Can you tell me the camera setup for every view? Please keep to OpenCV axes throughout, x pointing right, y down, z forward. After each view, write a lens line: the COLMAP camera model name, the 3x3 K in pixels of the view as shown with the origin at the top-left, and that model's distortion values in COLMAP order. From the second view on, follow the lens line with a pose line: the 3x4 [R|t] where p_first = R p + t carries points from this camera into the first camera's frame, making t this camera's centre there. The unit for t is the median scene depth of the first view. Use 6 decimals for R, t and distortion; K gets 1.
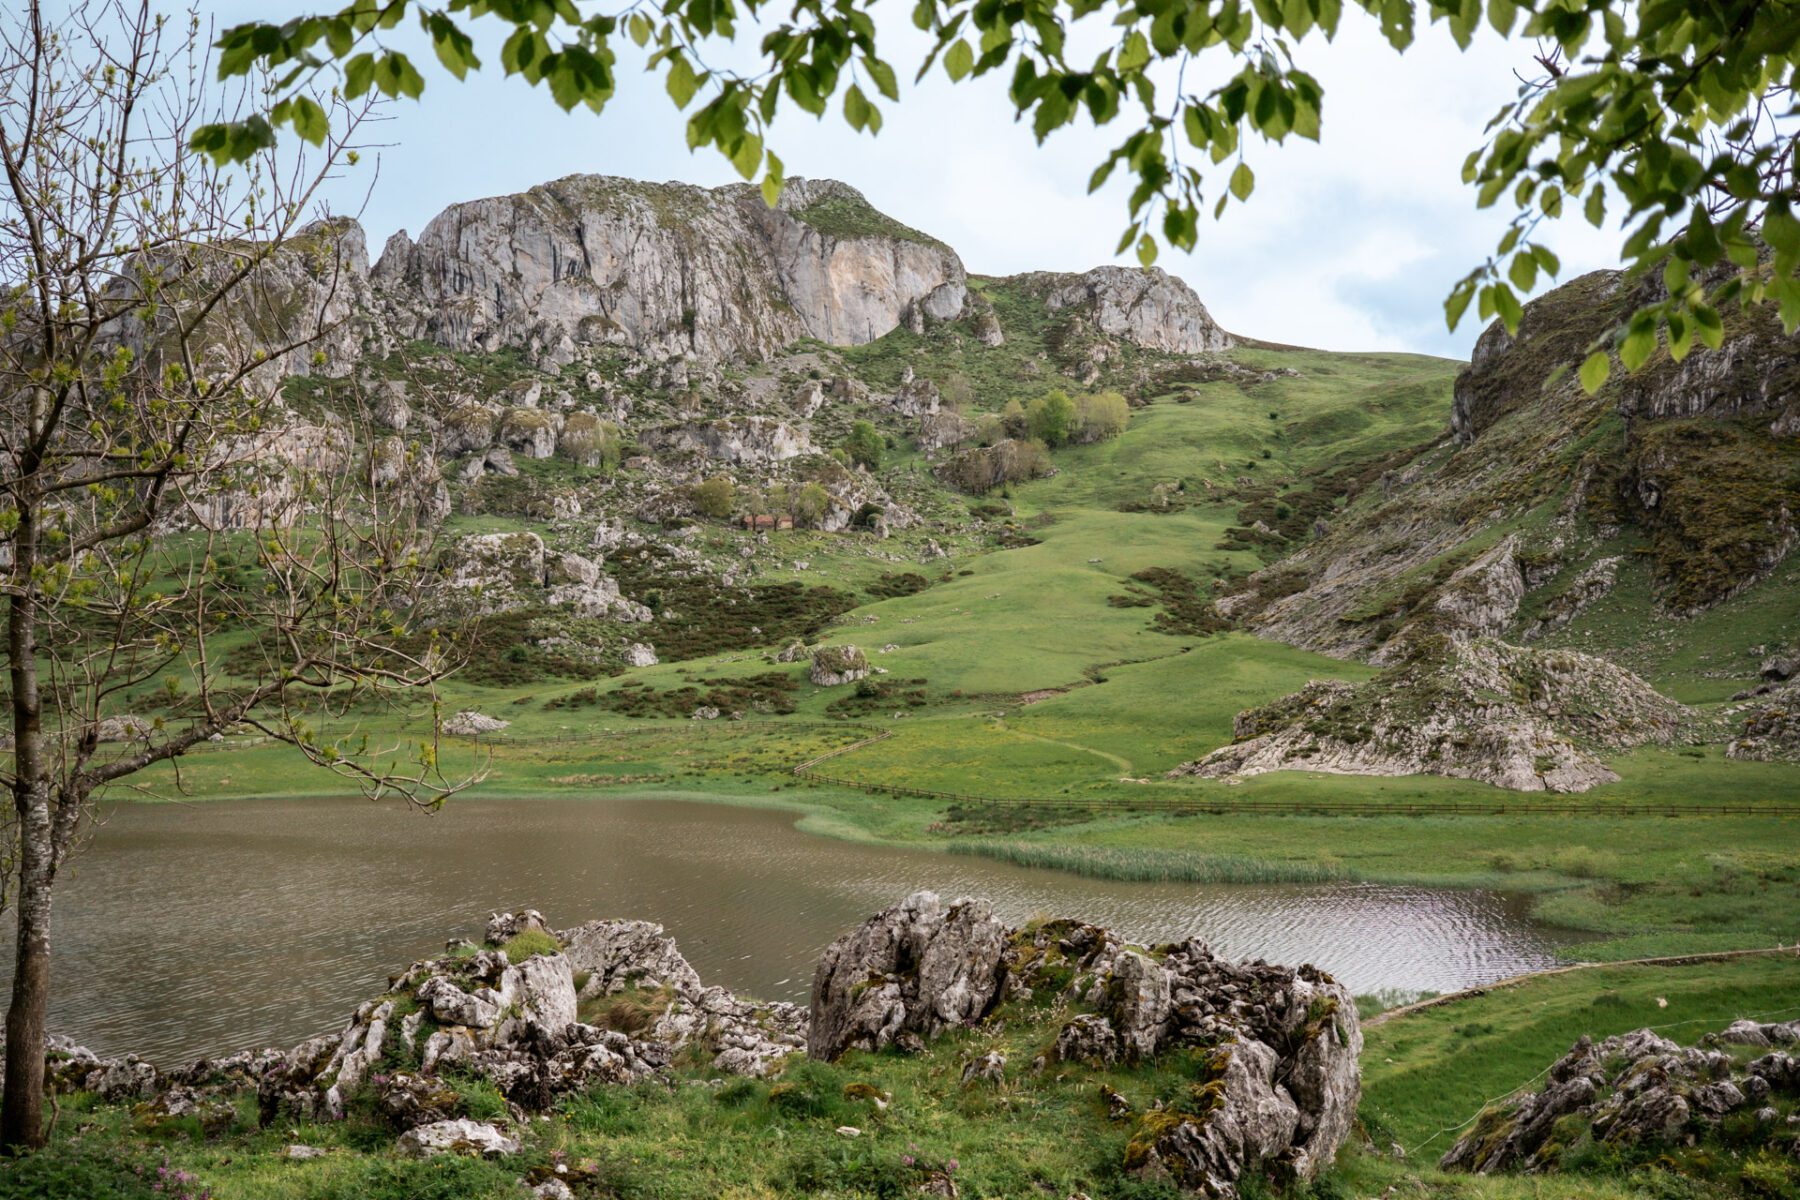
lens RADIAL K [[1771.4, 0, 900.0], [0, 1771.4, 600.0], [0, 0, 1]] dist [-0.002282, -0.043493]
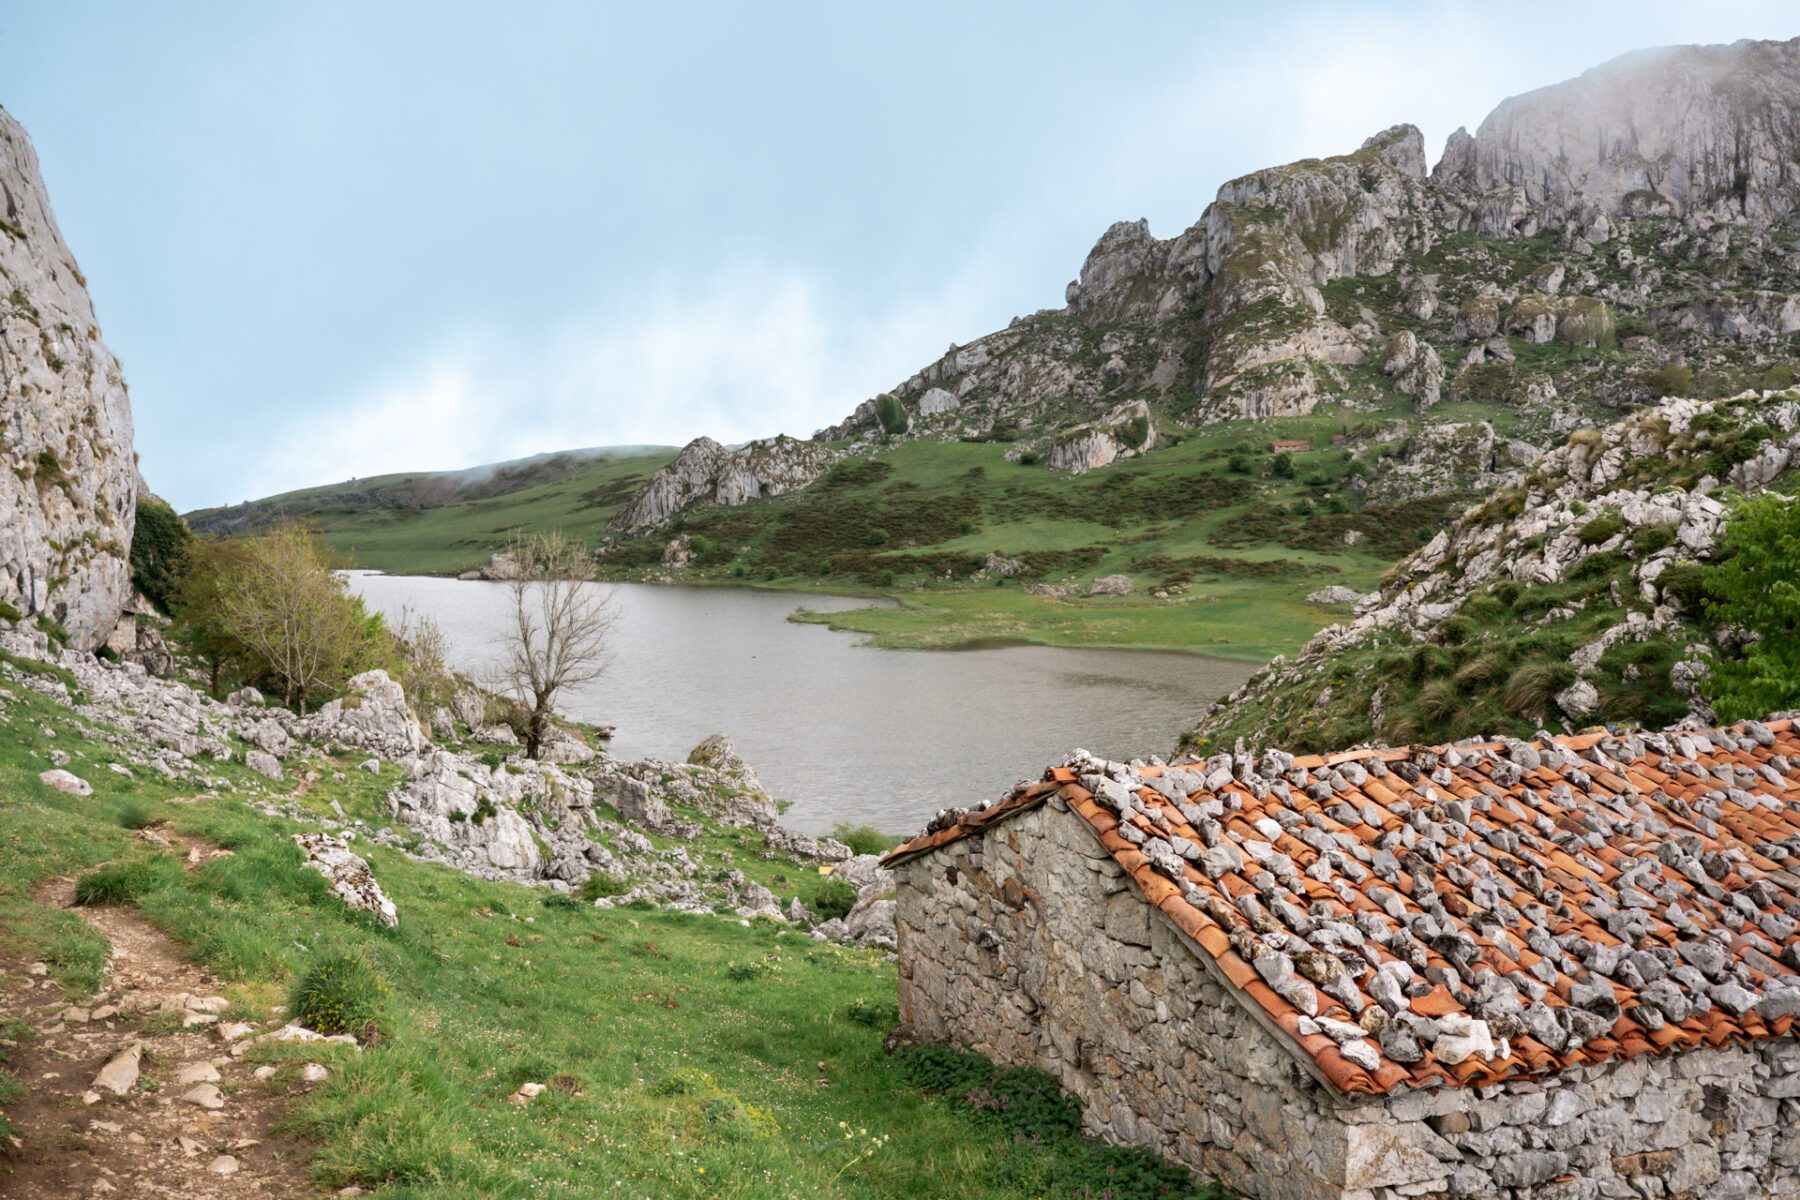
lens RADIAL K [[1771.4, 0, 900.0], [0, 1771.4, 600.0], [0, 0, 1]] dist [-0.002282, -0.043493]
pose [[0.773586, 0.056171, -0.631197, 0.176734], [0.011183, 0.994699, 0.102224, -0.033660], [0.633593, -0.086138, 0.768857, -0.111272]]
